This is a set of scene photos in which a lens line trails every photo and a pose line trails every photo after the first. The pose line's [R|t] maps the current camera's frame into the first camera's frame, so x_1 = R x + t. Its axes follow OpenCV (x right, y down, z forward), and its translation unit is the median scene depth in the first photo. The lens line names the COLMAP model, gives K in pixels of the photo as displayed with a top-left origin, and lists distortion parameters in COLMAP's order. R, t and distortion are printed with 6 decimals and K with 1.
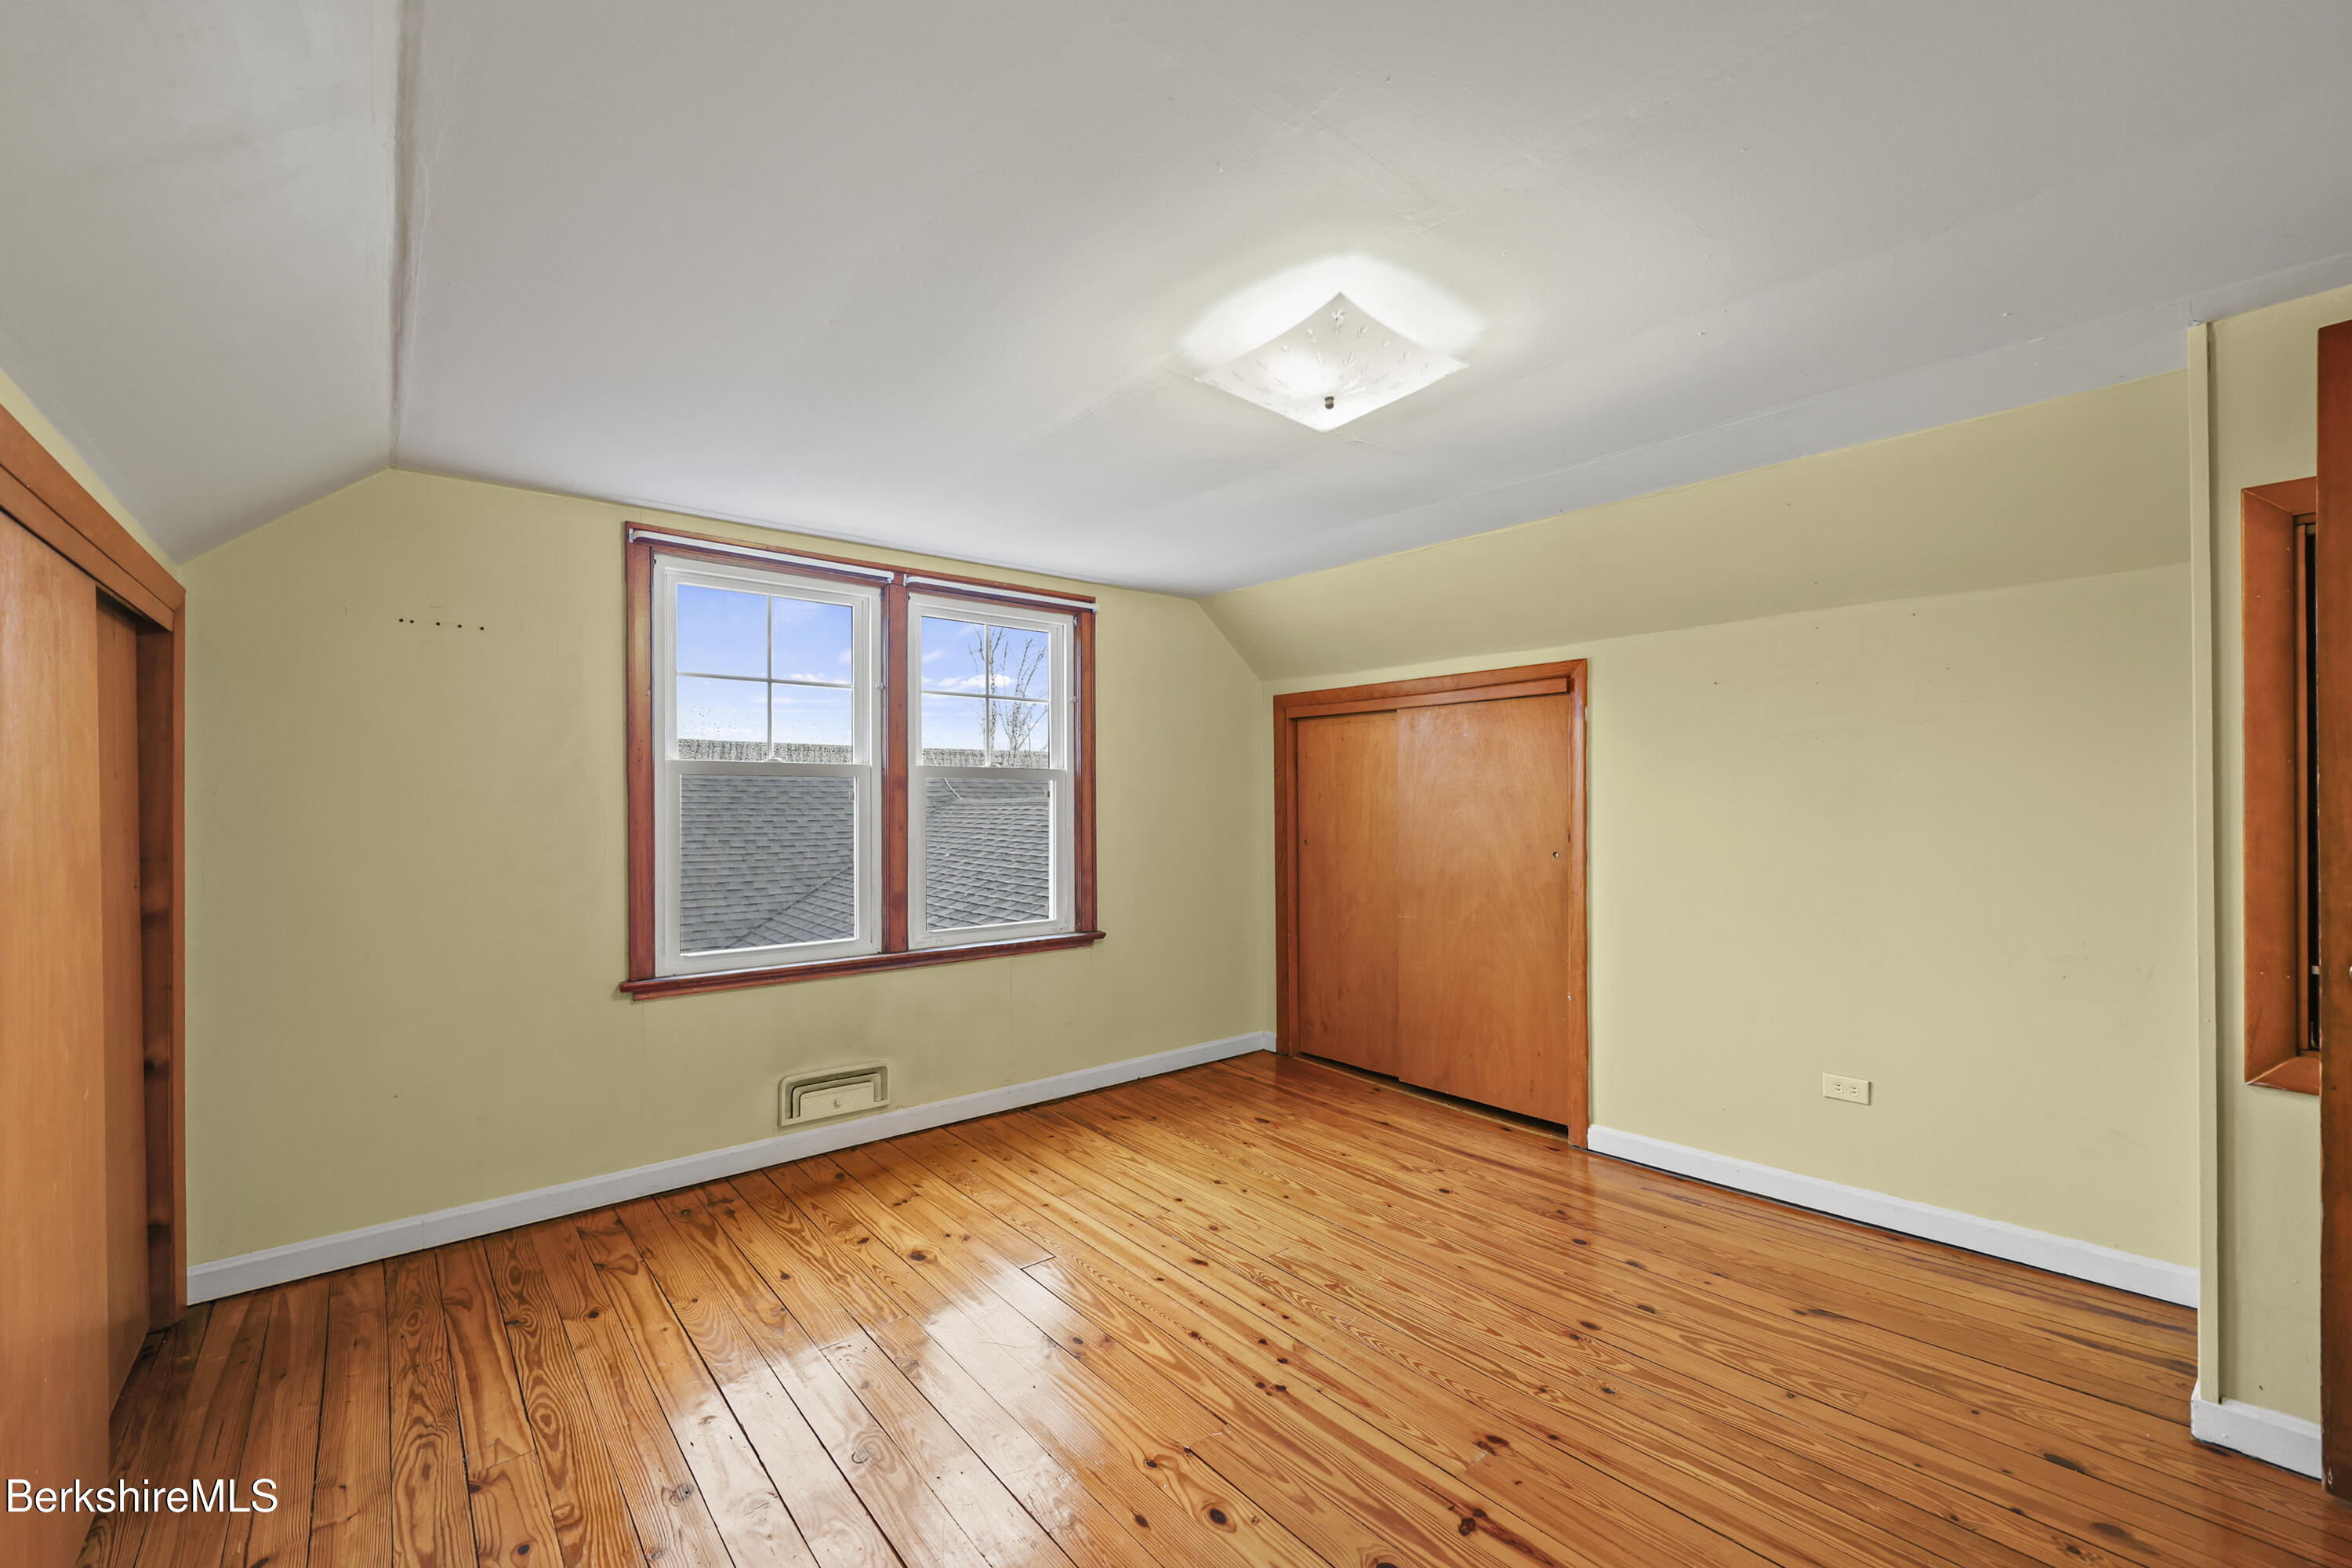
lens RADIAL K [[958.3, 0, 1185.6], [0, 958.3, 795.4], [0, 0, 1]] dist [0.001603, 0.000280]
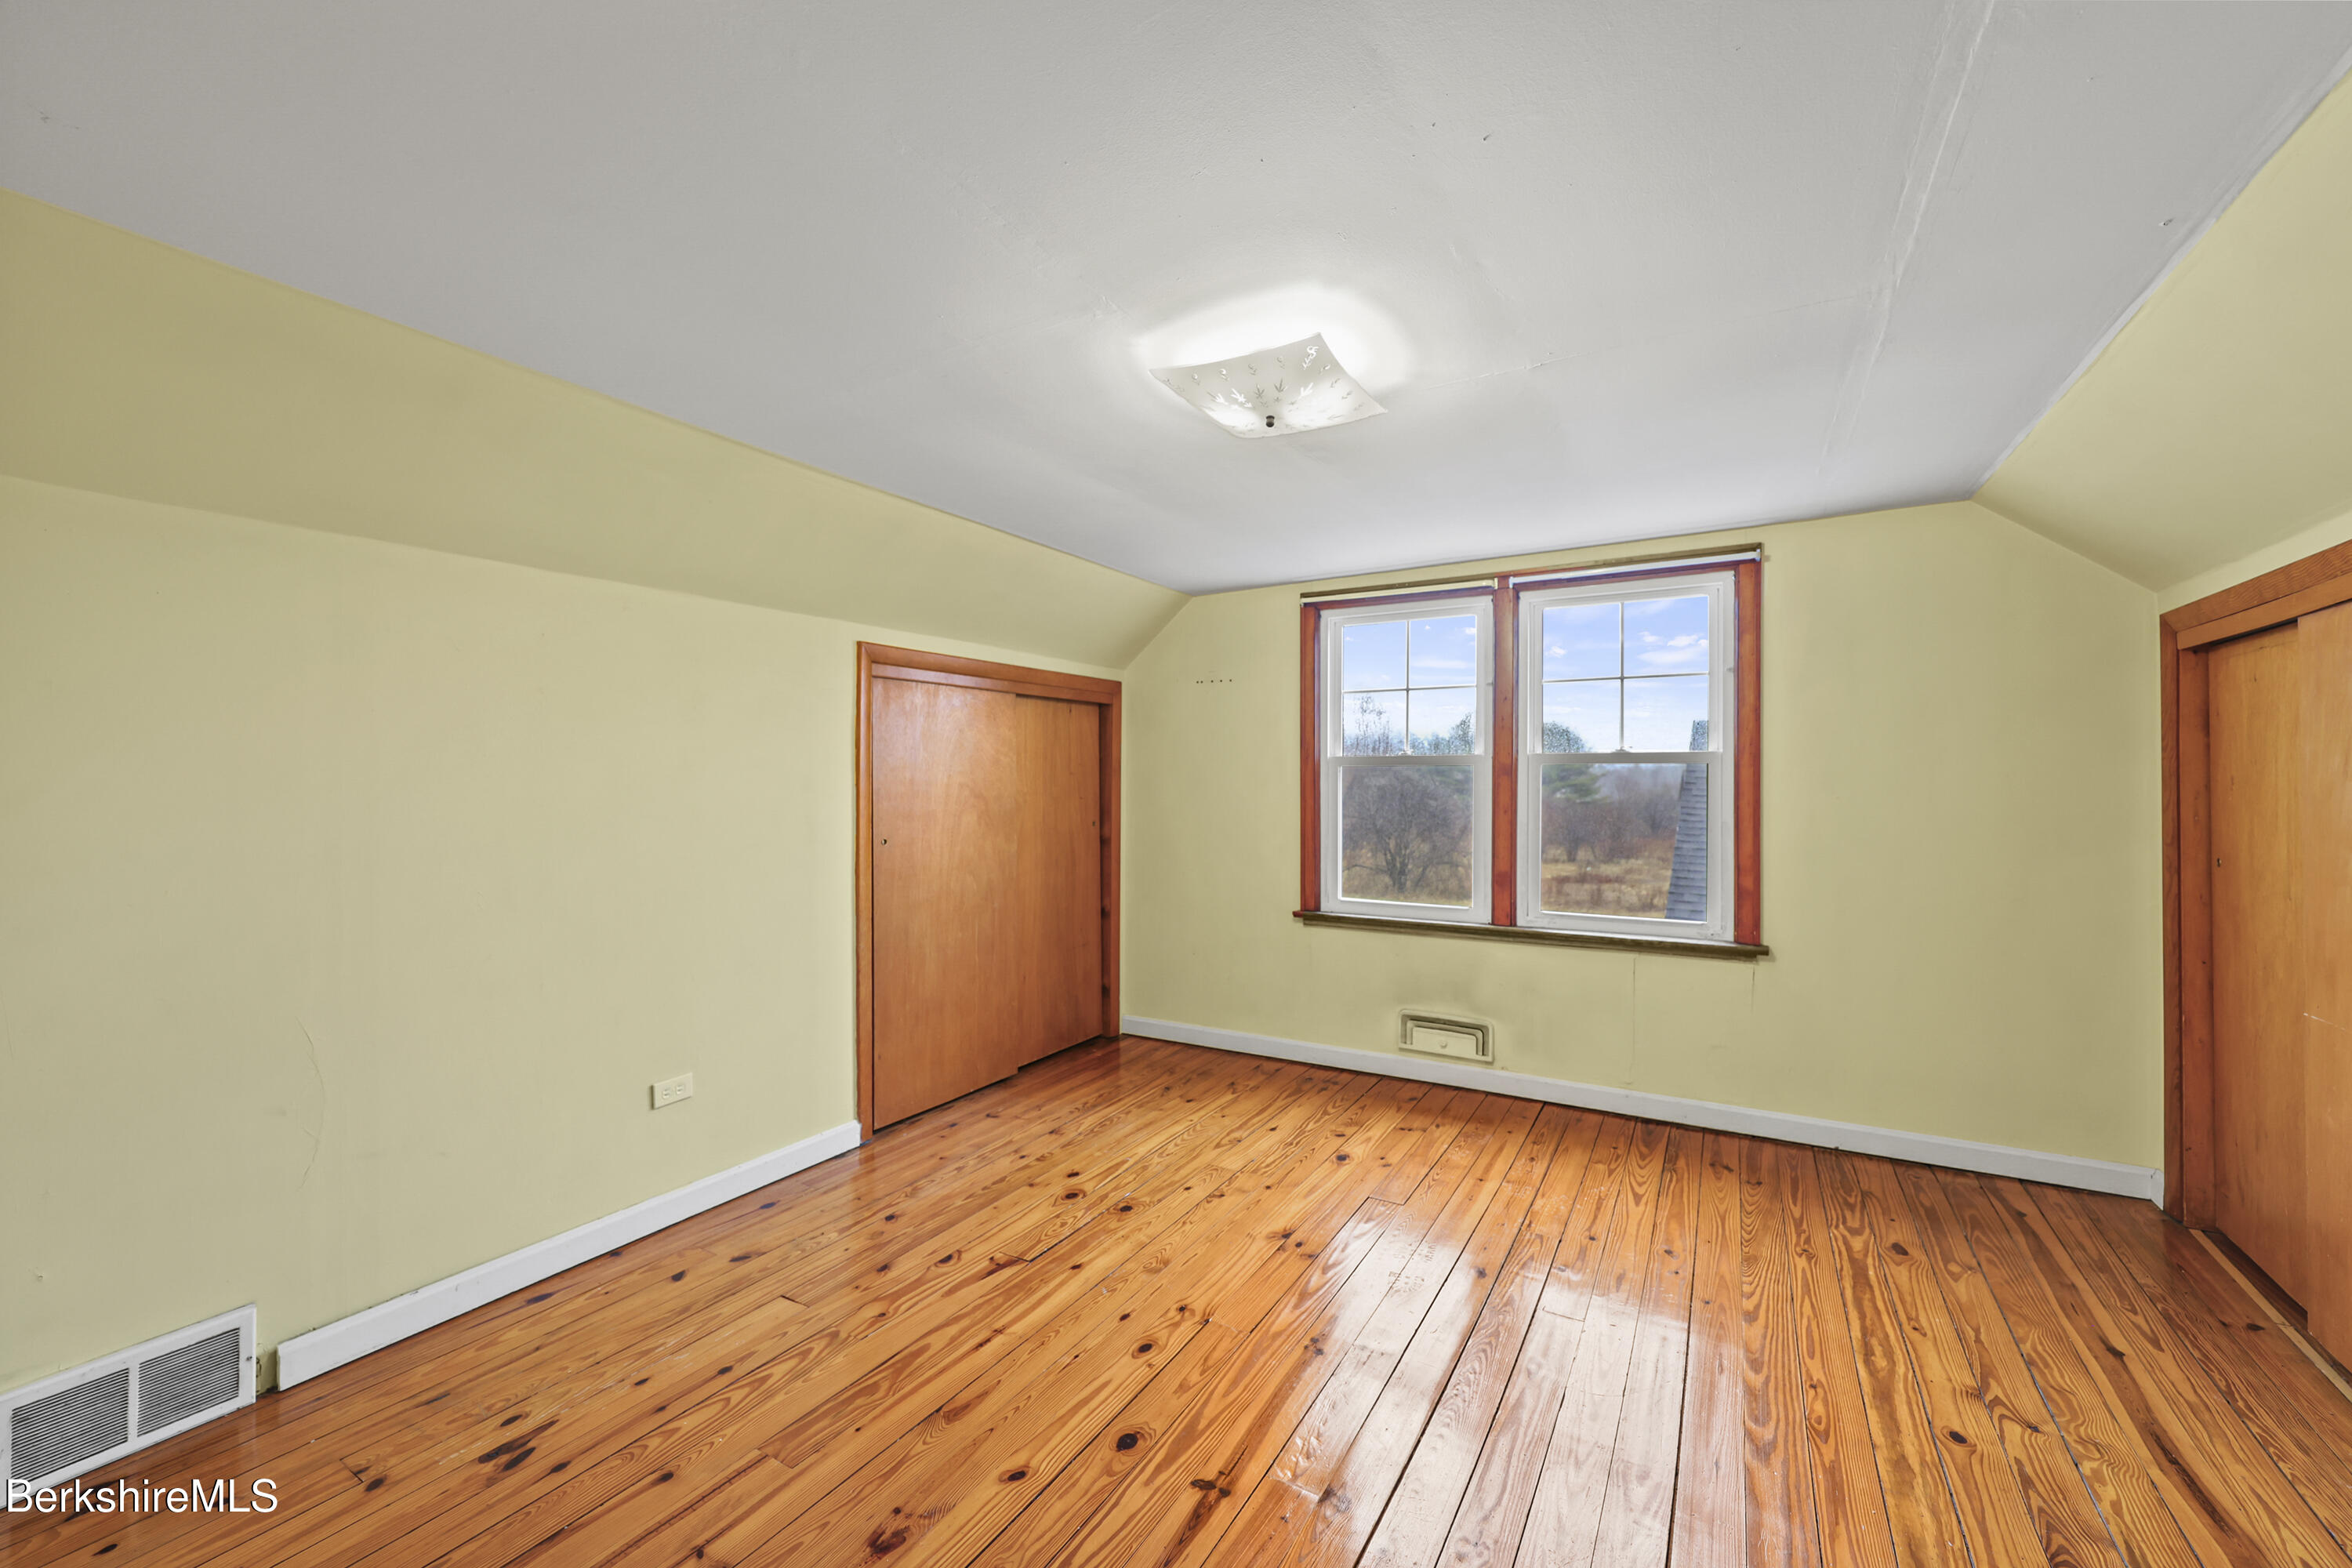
lens RADIAL K [[947.7, 0, 1181.1], [0, 947.7, 773.3], [0, 0, 1]] dist [0.000367, -0.000004]
pose [[0.327665, -0.007134, -0.944767, 0.654712], [0.004757, 0.999971, -0.005901, -0.005730], [0.944782, -0.002561, 0.327689, 0.329237]]
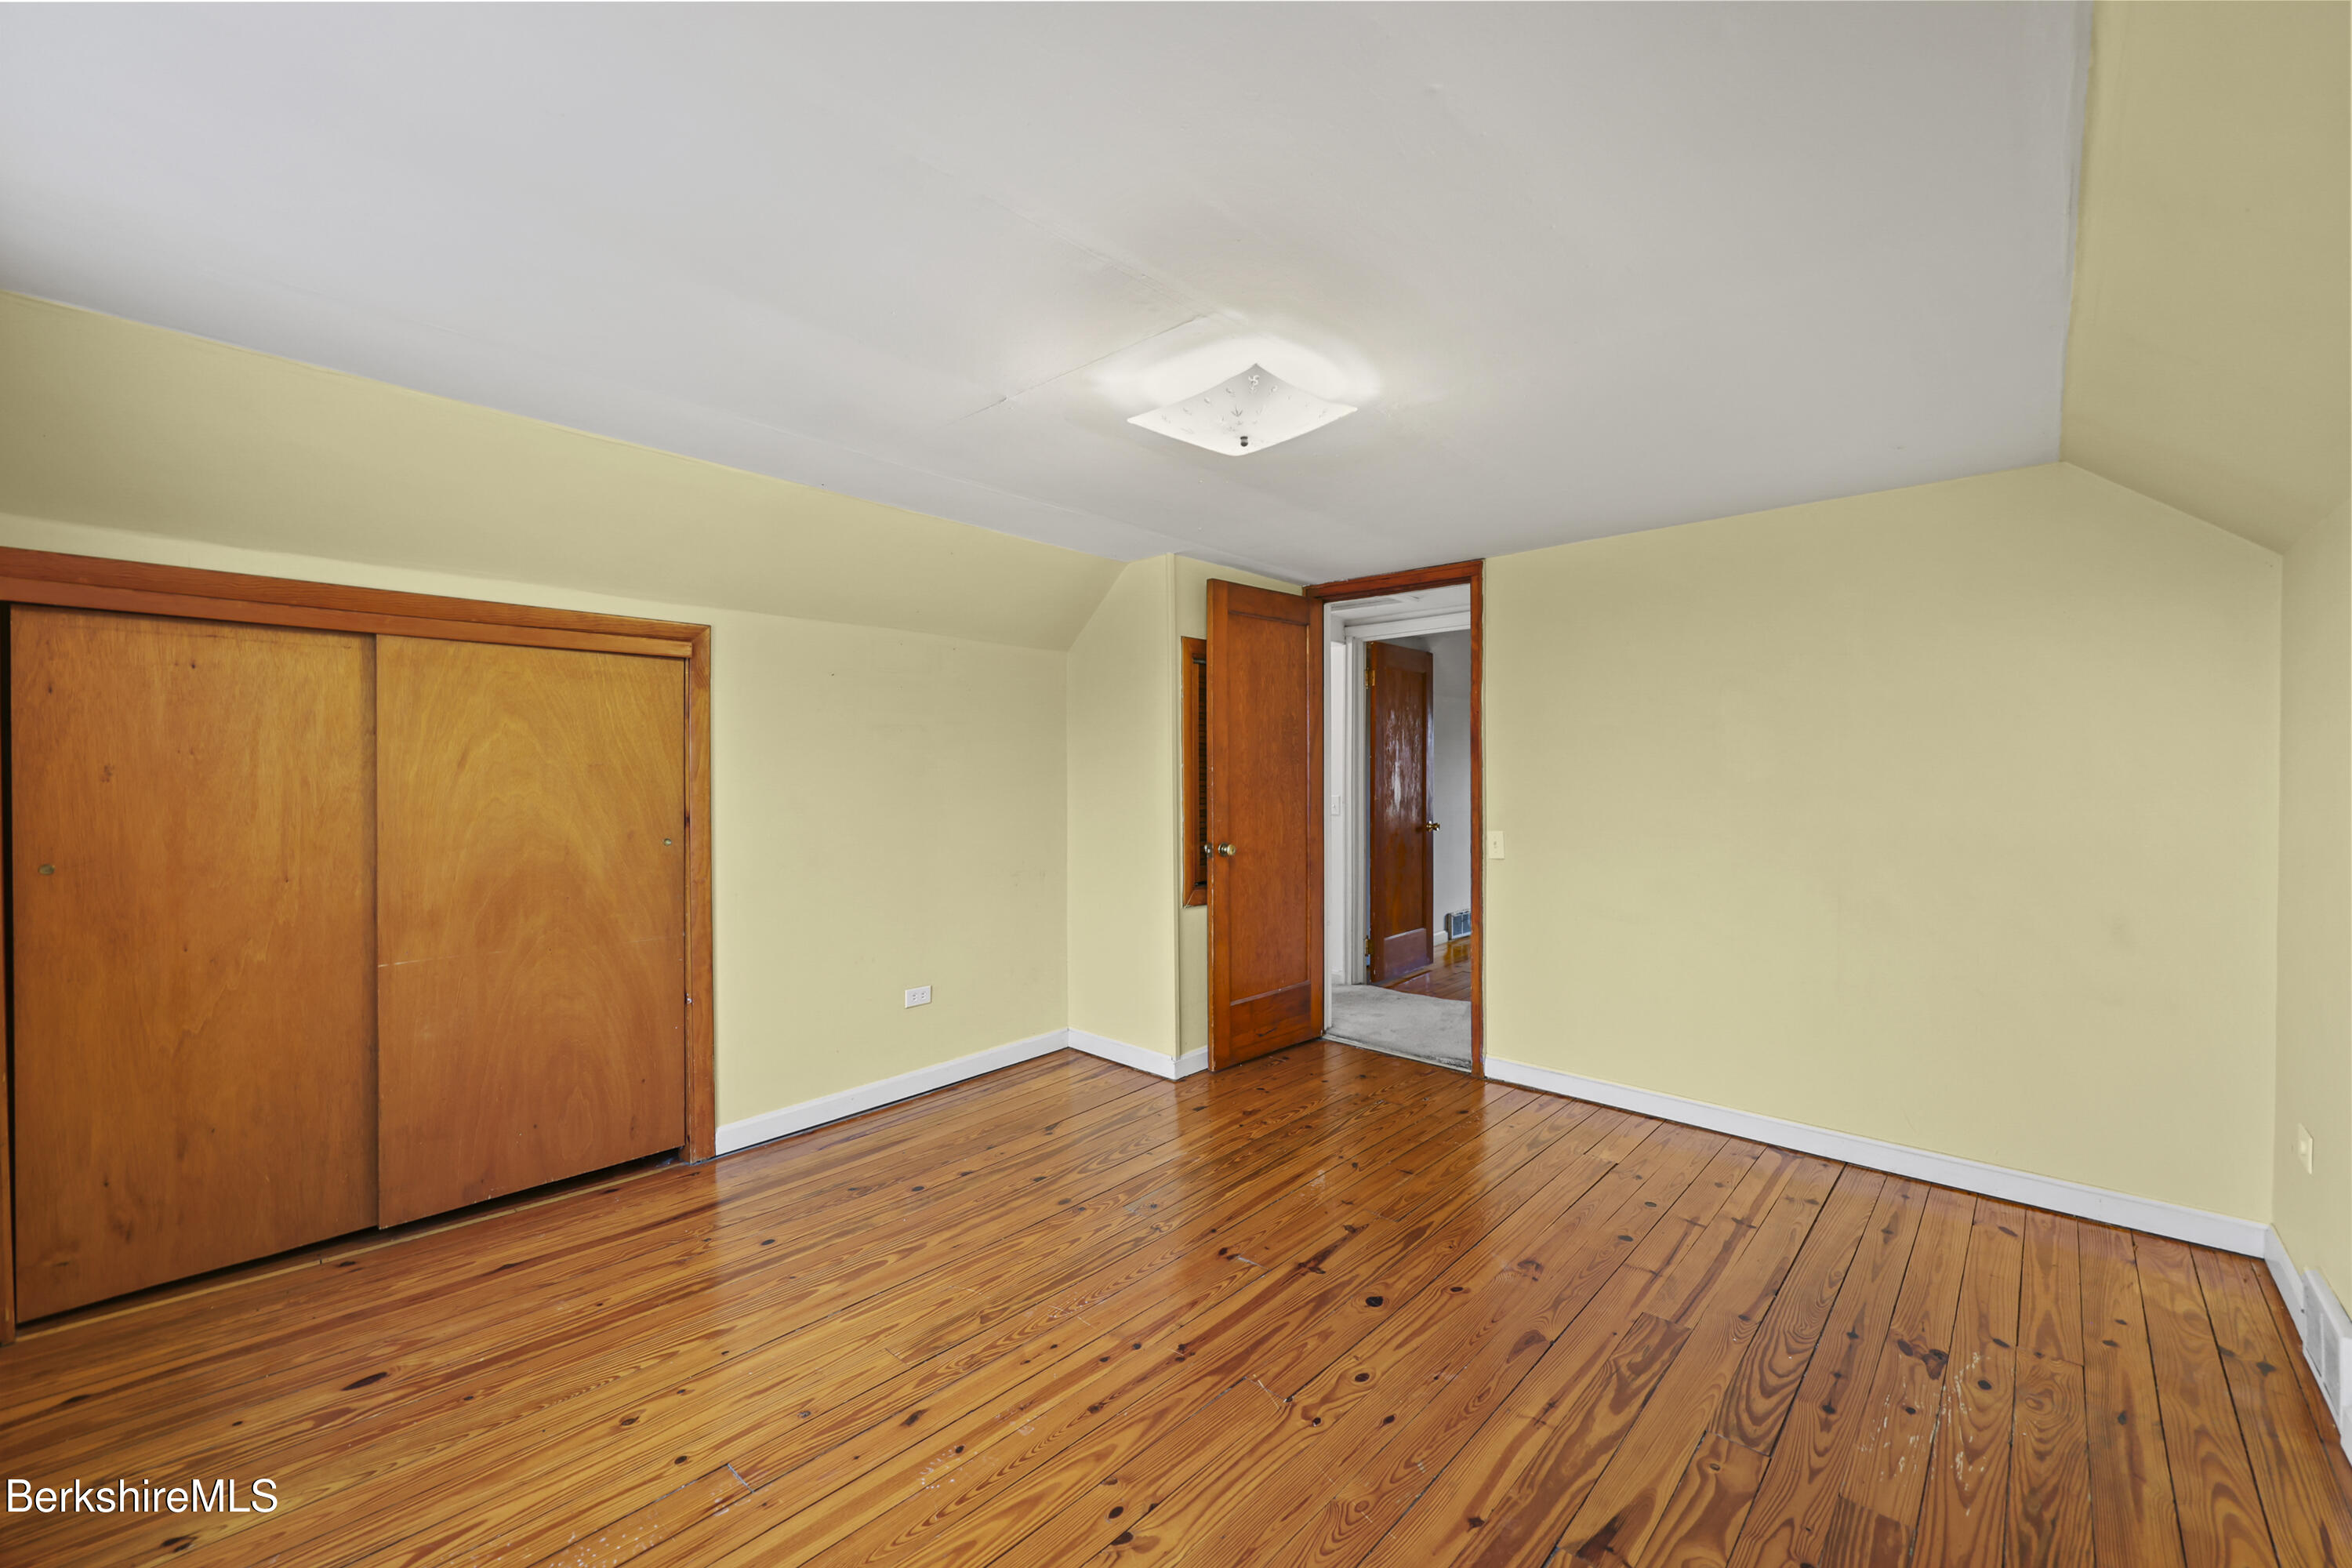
lens RADIAL K [[940.8, 0, 1176.0], [0, 940.8, 784.0], [0, 0, 1]] dist [-0.000944, -0.000132]
pose [[-0.119511, -0.007141, 0.992807, -0.573579], [-0.002157, 0.999974, 0.006933, 0.001459], [-0.992831, -0.001313, -0.119523, 0.715661]]
